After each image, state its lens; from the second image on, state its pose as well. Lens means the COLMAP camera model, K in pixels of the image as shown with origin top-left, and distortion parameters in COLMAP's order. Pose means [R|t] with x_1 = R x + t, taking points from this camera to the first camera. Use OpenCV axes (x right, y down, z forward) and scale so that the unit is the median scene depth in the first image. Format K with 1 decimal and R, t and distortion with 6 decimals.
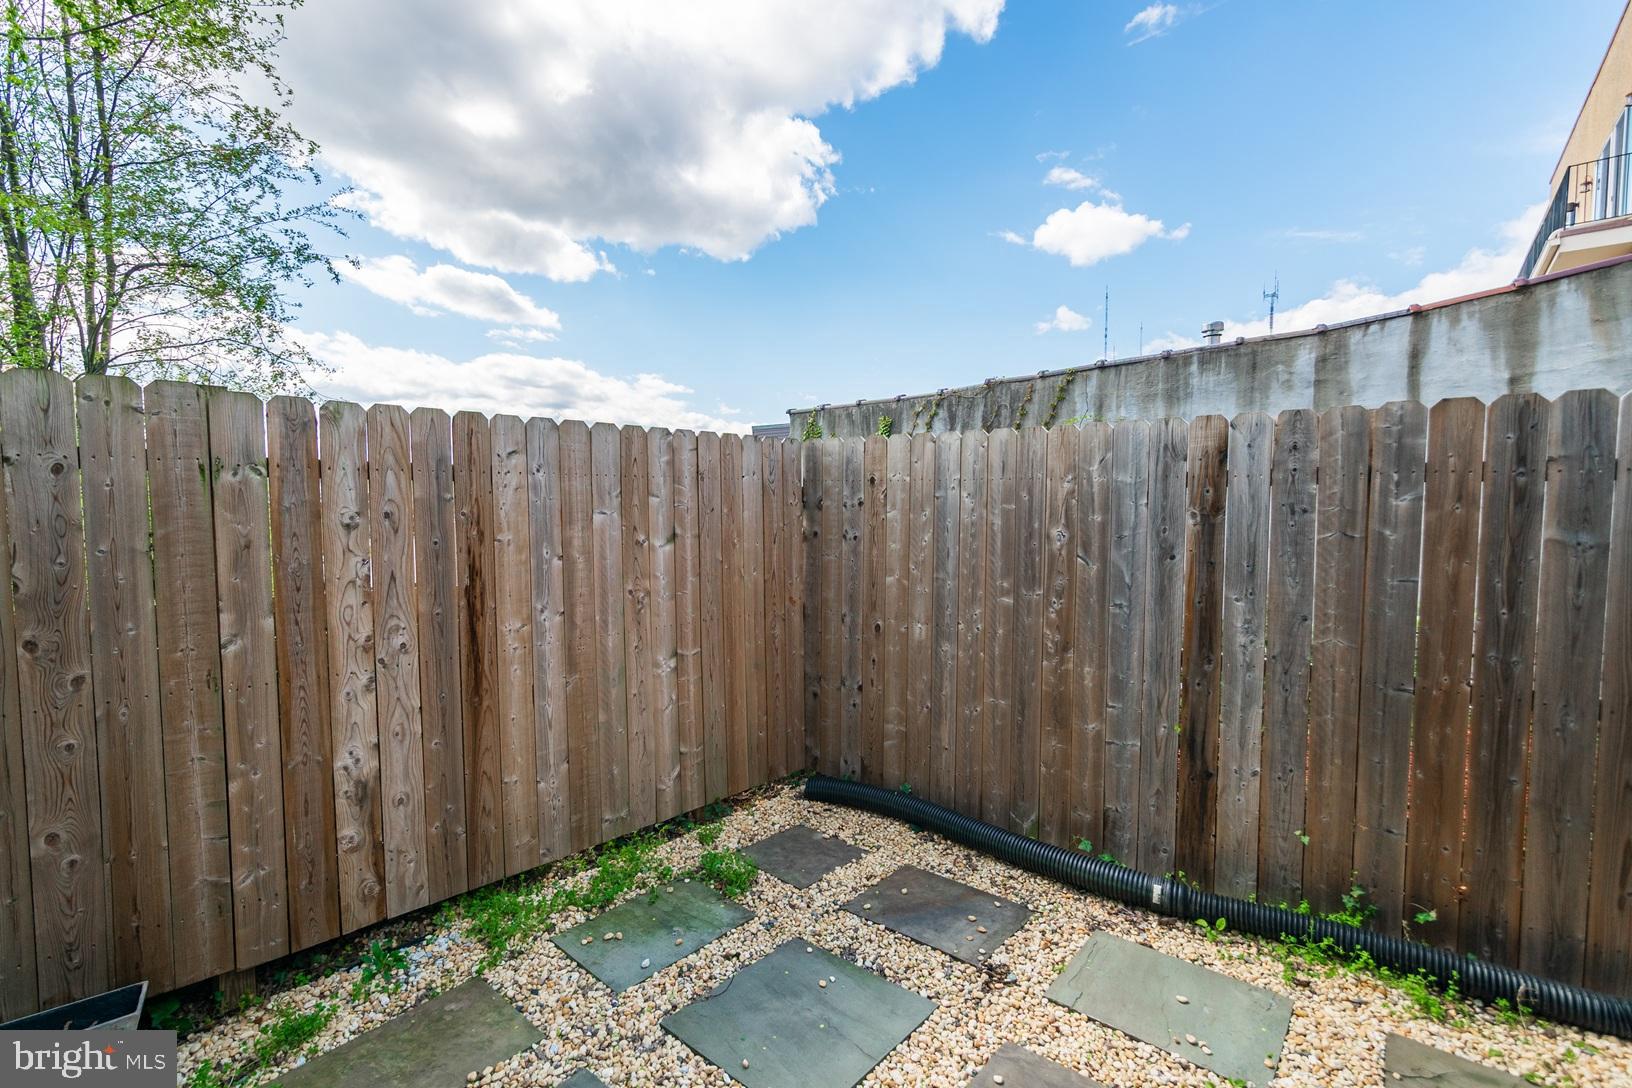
lens RADIAL K [[759.3, 0, 800.7], [0, 759.3, 542.6], [0, 0, 1]] dist [0.000015, 0.000337]
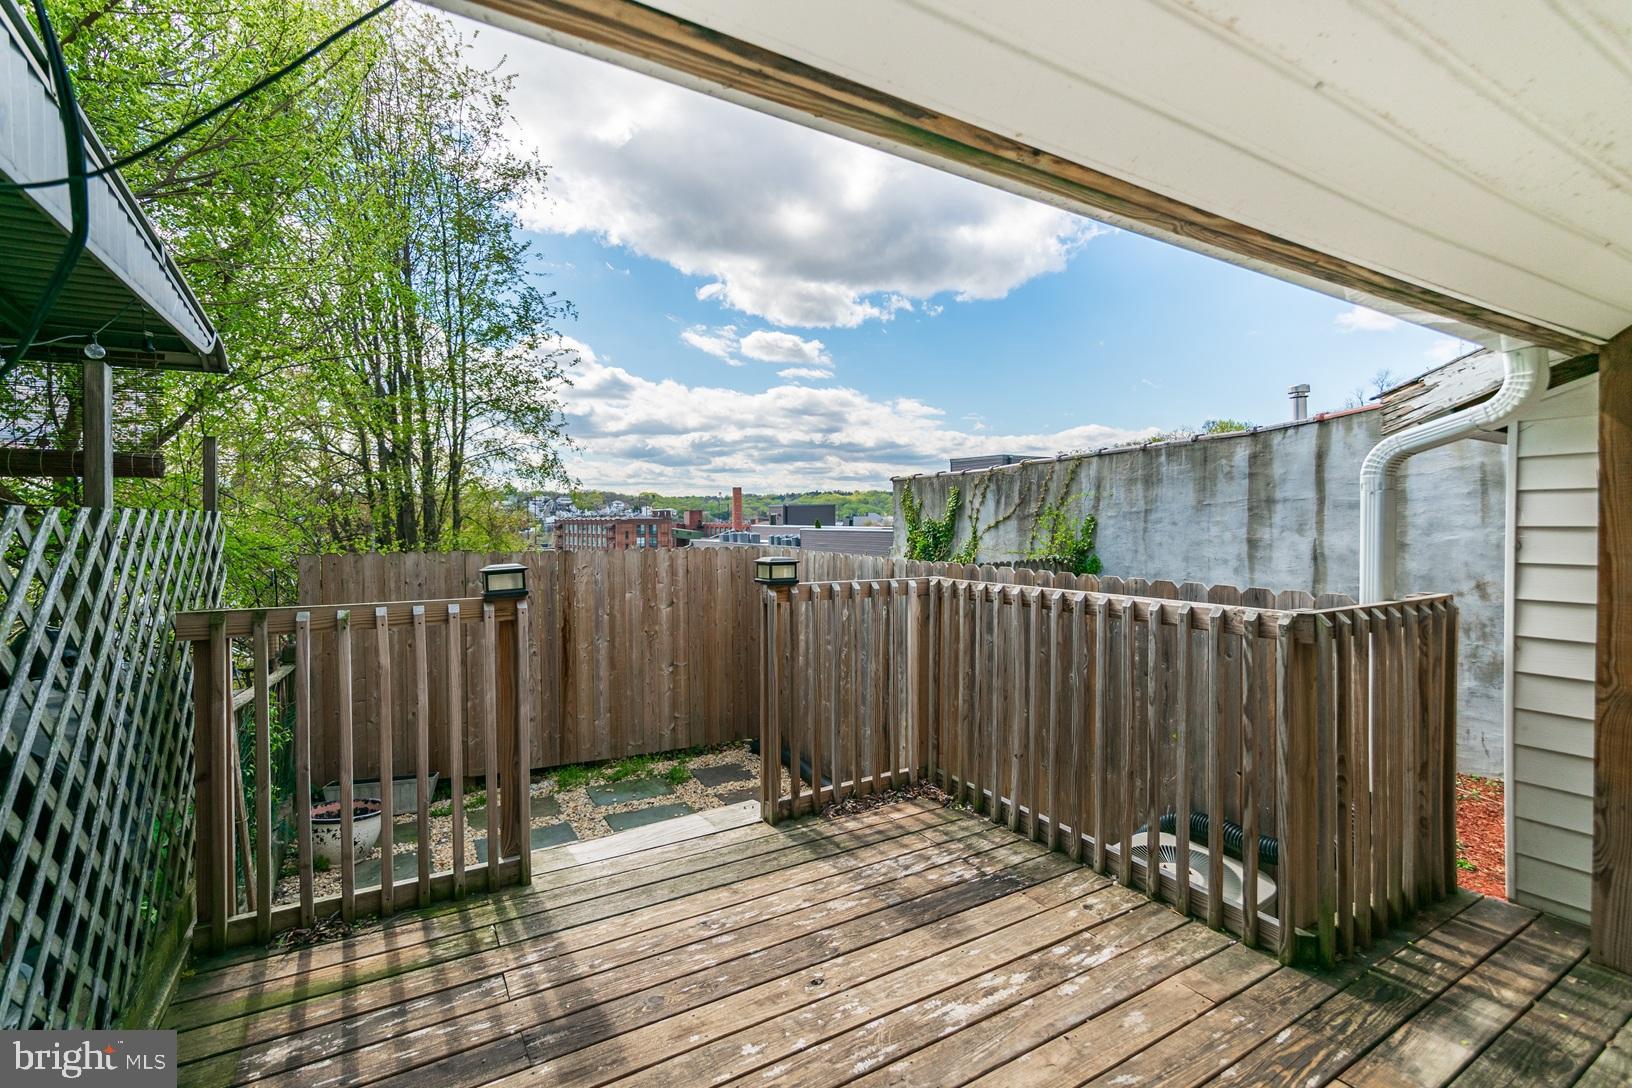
lens RADIAL K [[698.6, 0, 762.6], [0, 698.6, 541.4], [0, 0, 1]] dist [-0.002295, -0.000178]
pose [[0.940318, 0.007889, -0.340205, 0.634849], [-0.018394, 0.999448, -0.027665, -0.116979], [0.339799, 0.032272, 0.939944, -0.579925]]
